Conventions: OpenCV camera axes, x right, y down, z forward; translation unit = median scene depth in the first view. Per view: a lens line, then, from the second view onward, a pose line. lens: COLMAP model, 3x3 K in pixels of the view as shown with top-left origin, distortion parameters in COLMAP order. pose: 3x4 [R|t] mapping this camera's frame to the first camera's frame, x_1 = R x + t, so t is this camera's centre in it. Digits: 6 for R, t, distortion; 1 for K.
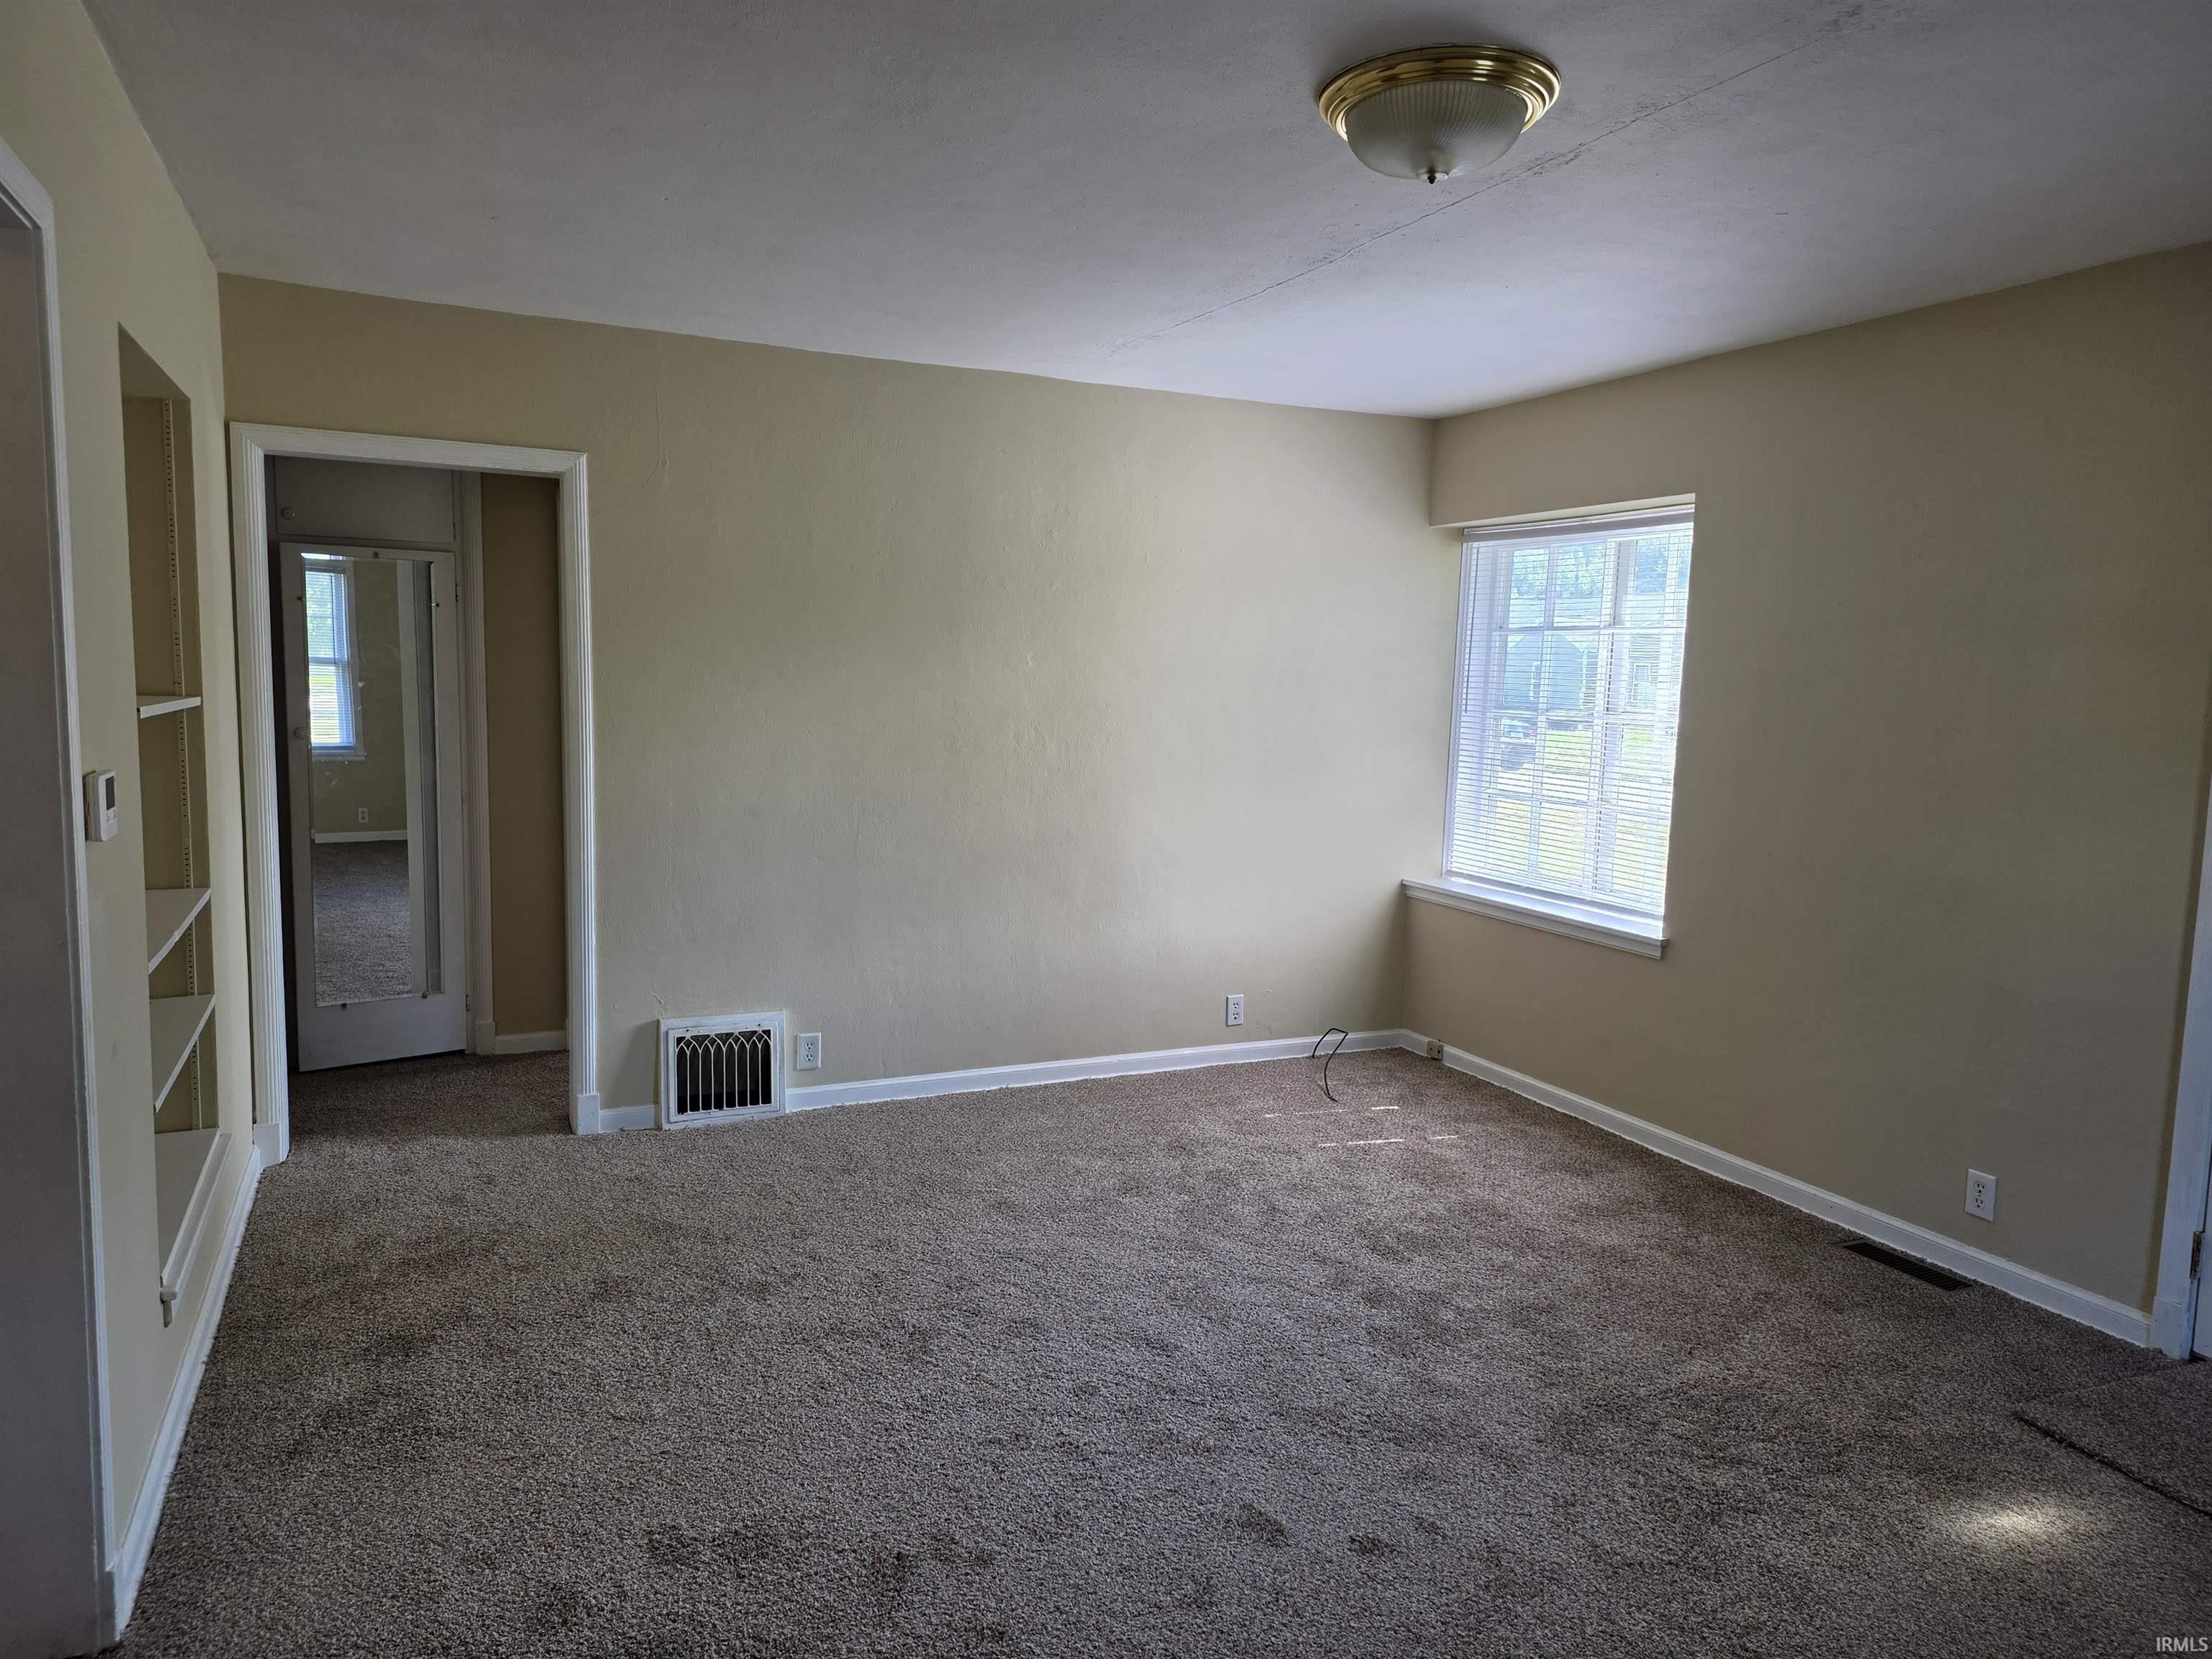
lens RADIAL K [[1487.2, 0, 1099.3], [0, 1487.2, 822.3], [0, 0, 1]] dist [0.068777, -0.021376]
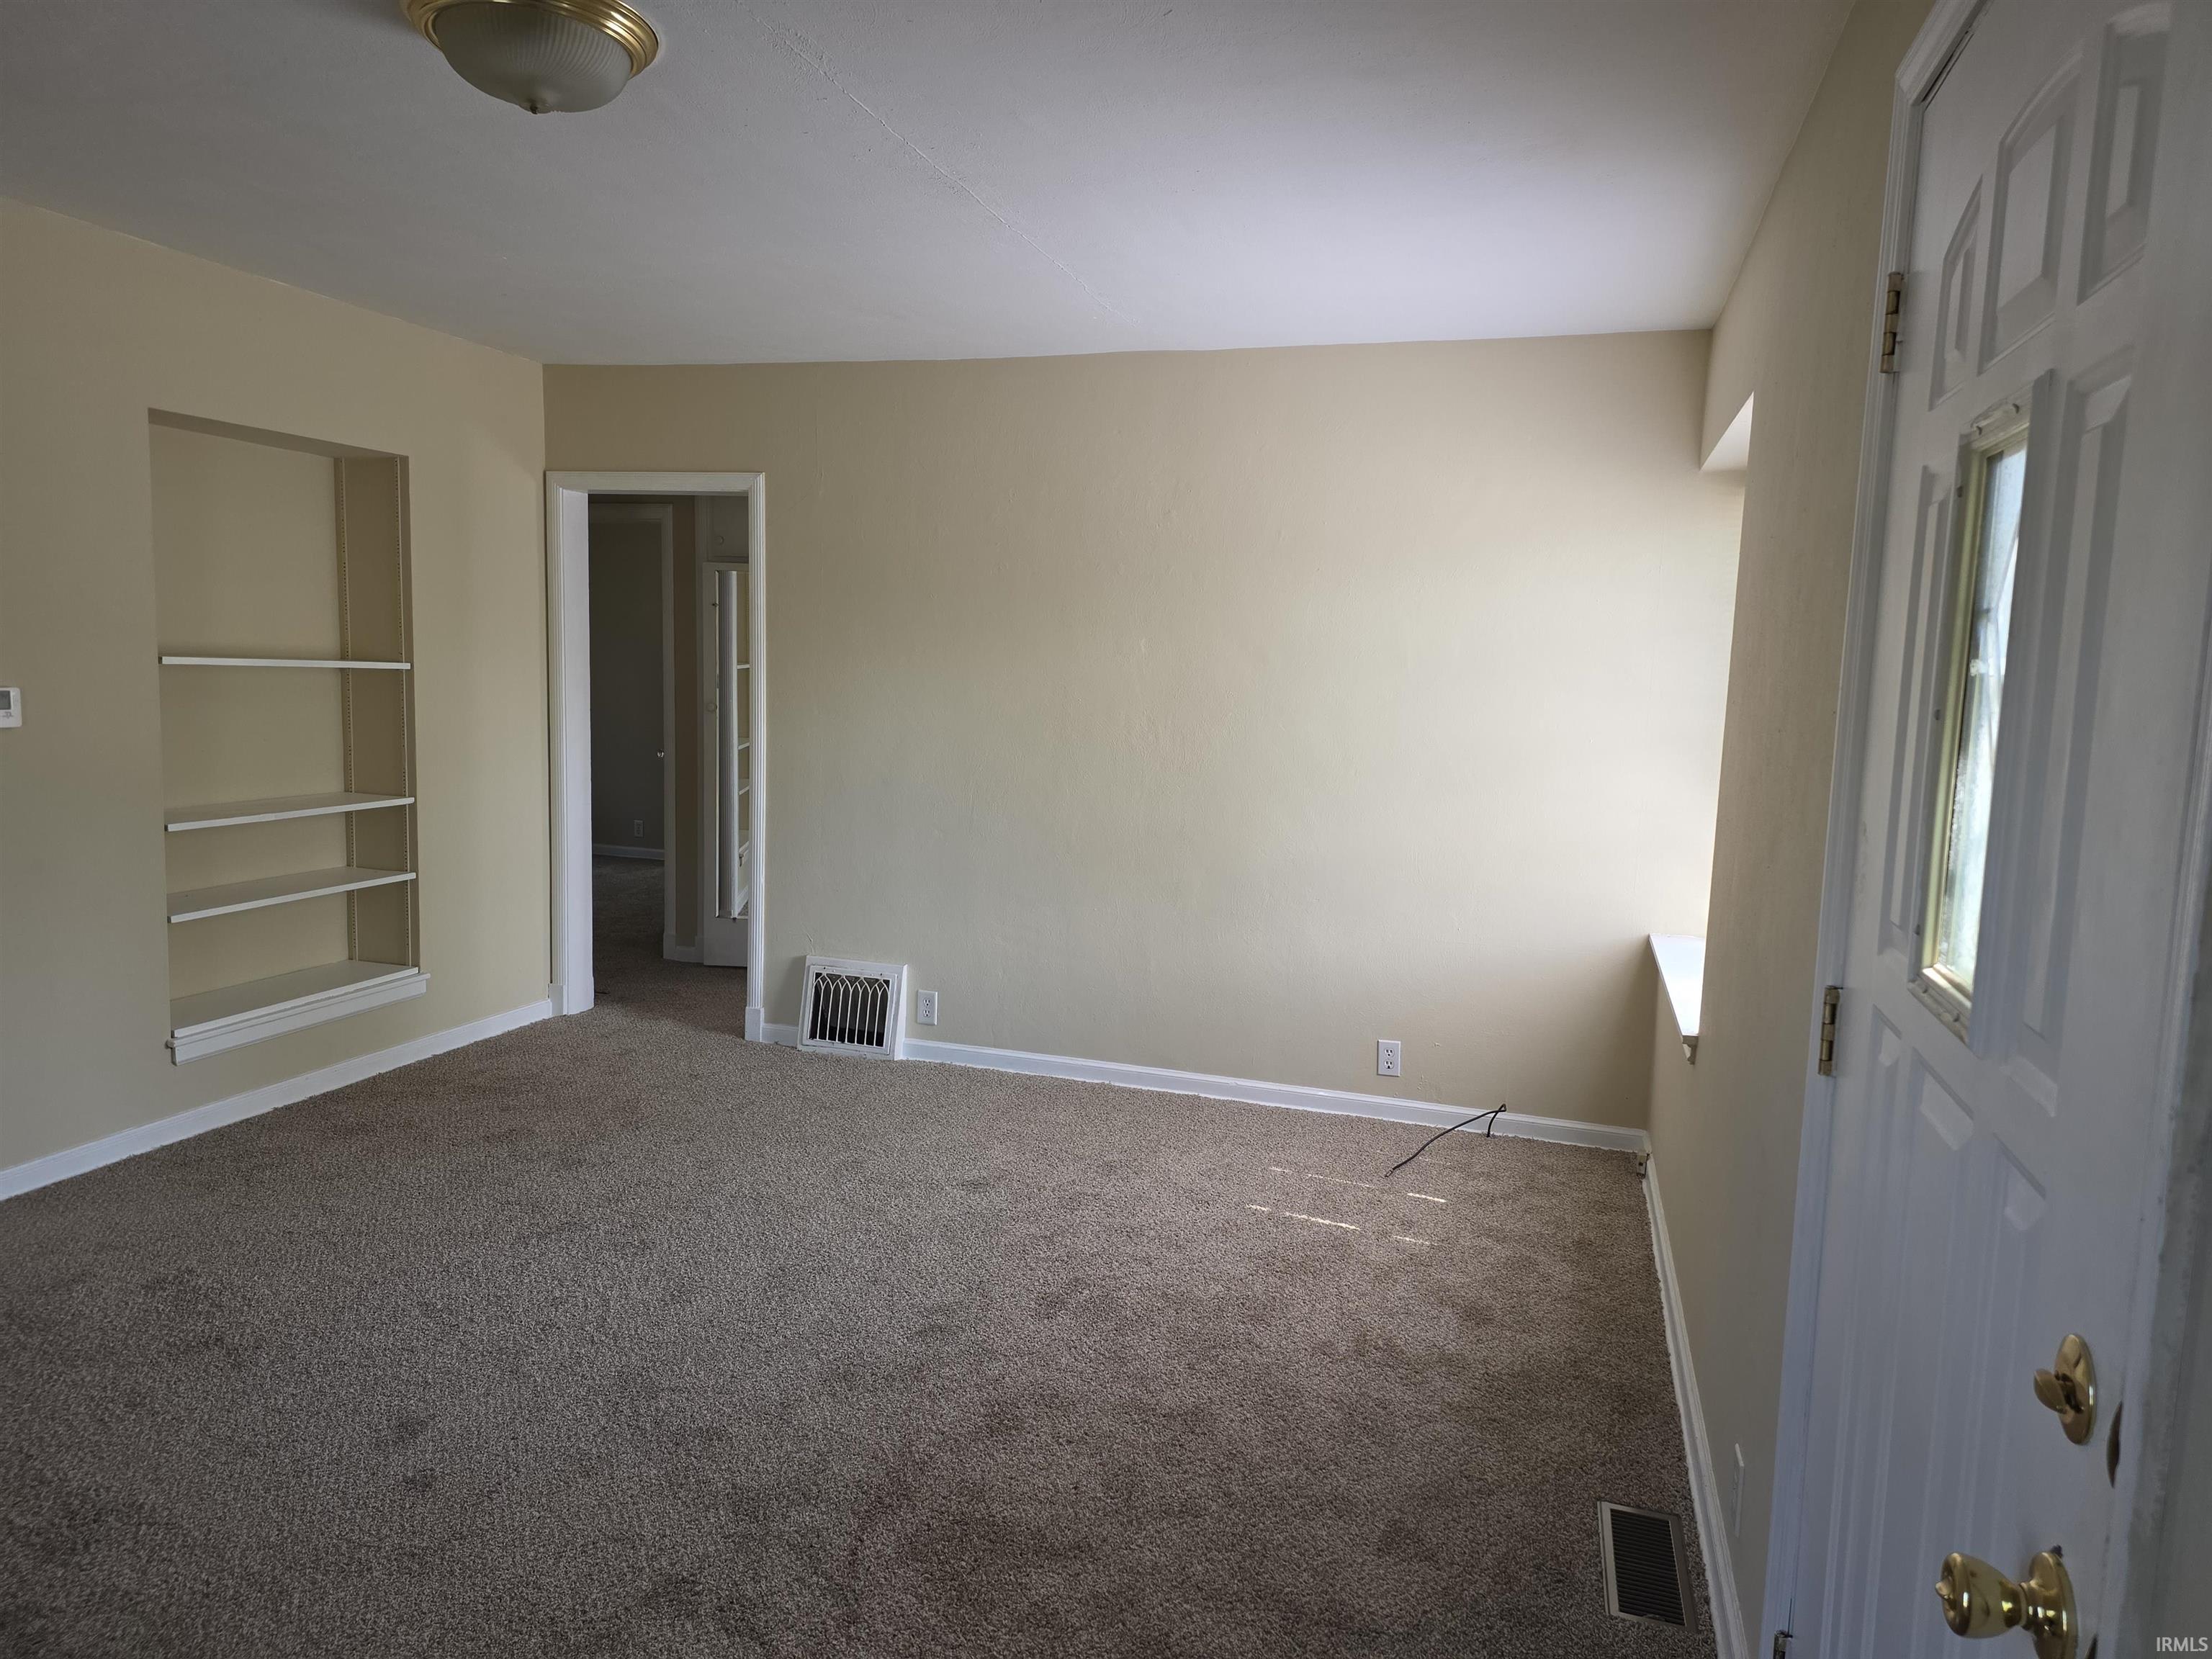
lens RADIAL K [[1487.2, 0, 1099.1], [0, 1487.2, 820.9], [0, 0, 1]] dist [0.068777, -0.021376]
pose [[0.735895, 0.076637, -0.672744, 0.638154], [-0.089784, 0.995845, 0.015232, -0.009650], [0.671116, 0.049192, 0.739718, 0.289748]]
